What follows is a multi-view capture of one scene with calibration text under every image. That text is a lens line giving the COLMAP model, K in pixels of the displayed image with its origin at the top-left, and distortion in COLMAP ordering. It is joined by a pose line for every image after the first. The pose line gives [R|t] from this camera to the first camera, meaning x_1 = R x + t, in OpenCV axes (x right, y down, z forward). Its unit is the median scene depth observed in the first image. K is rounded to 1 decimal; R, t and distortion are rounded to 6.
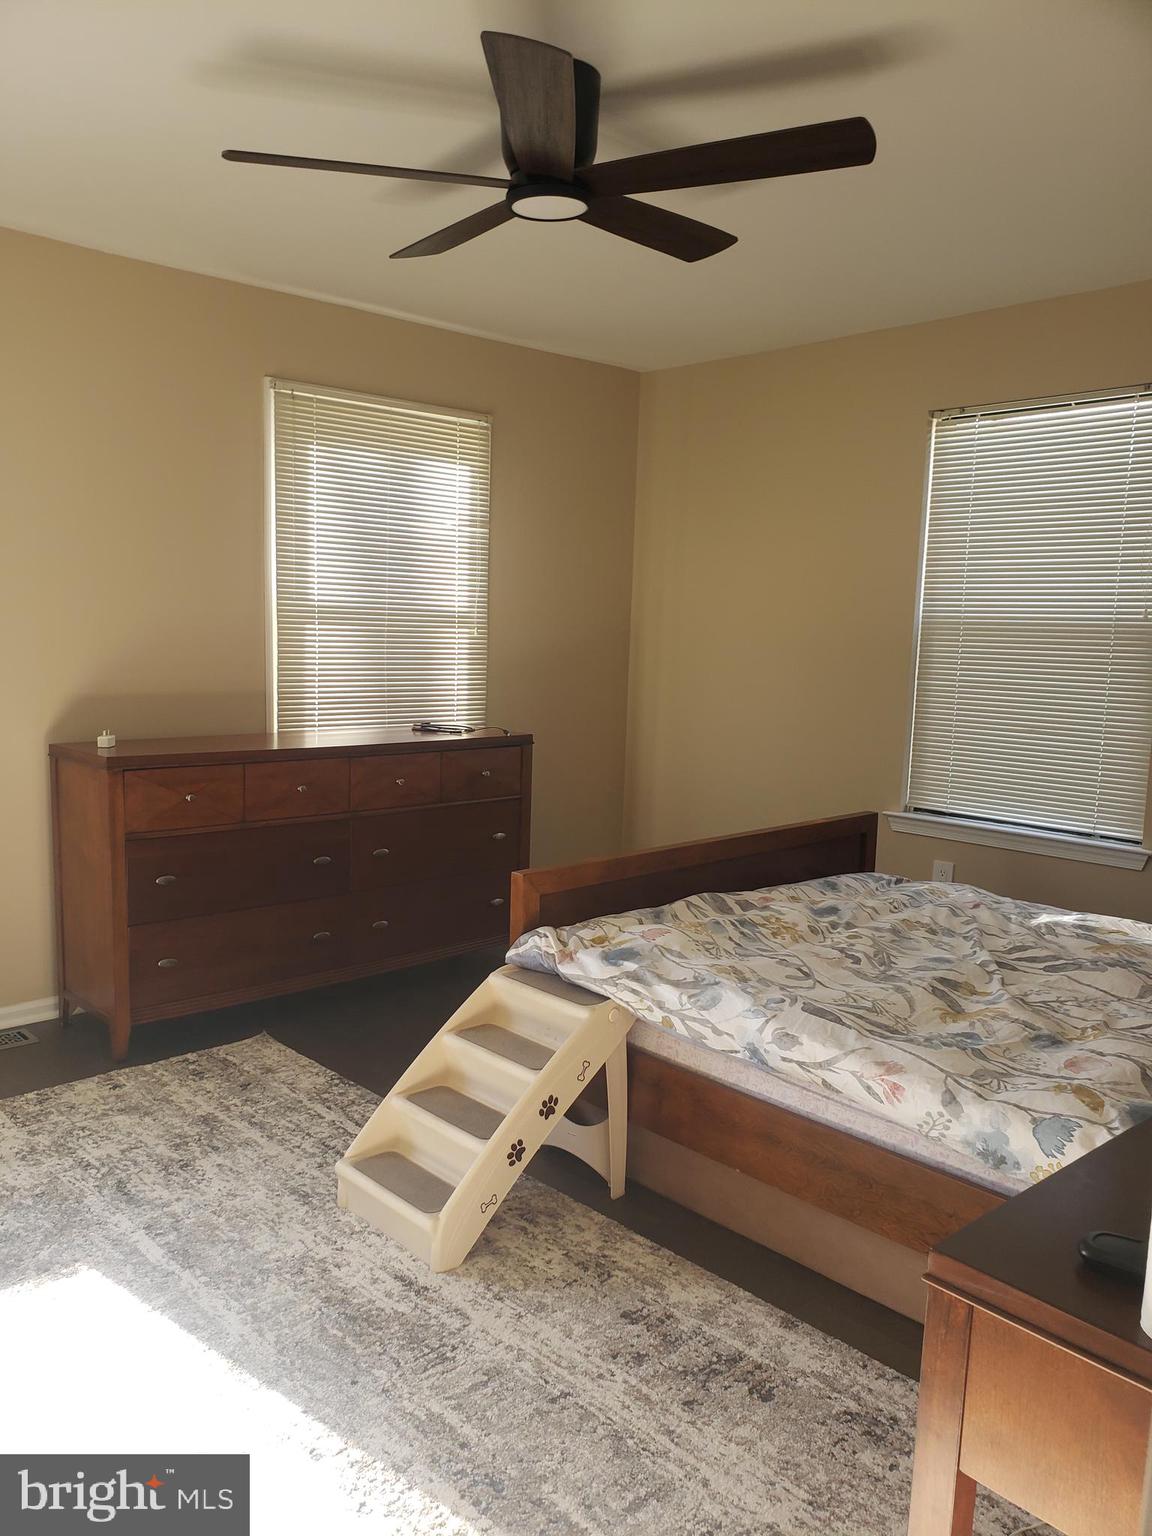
lens RADIAL K [[1197.5, 0, 573.9], [0, 1197.5, 769.1], [0, 0, 1]] dist [0.030751, -0.001164]
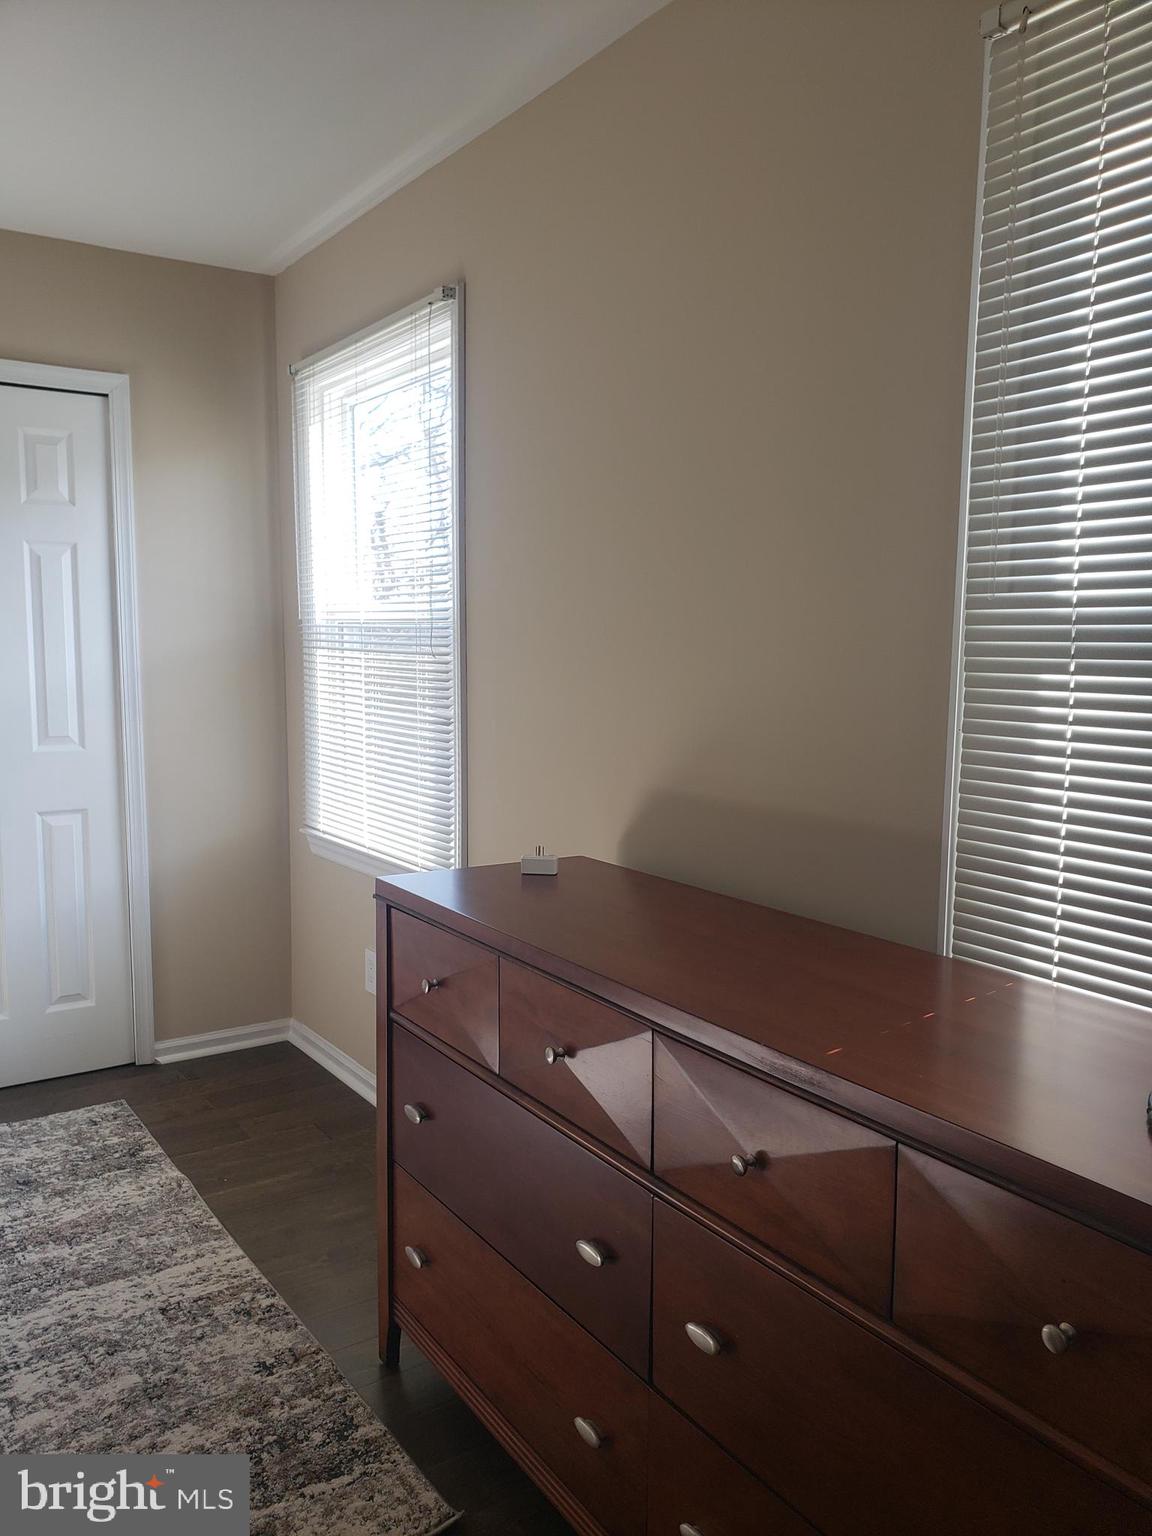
lens RADIAL K [[1197.5, 0, 573.2], [0, 1197.5, 771.9], [0, 0, 1]] dist [0.030751, -0.001164]
pose [[-0.174616, 0.090134, -0.980502, 0.151748], [-0.134439, 0.984293, 0.114425, -0.112992], [0.975415, 0.151798, -0.159756, 0.921814]]
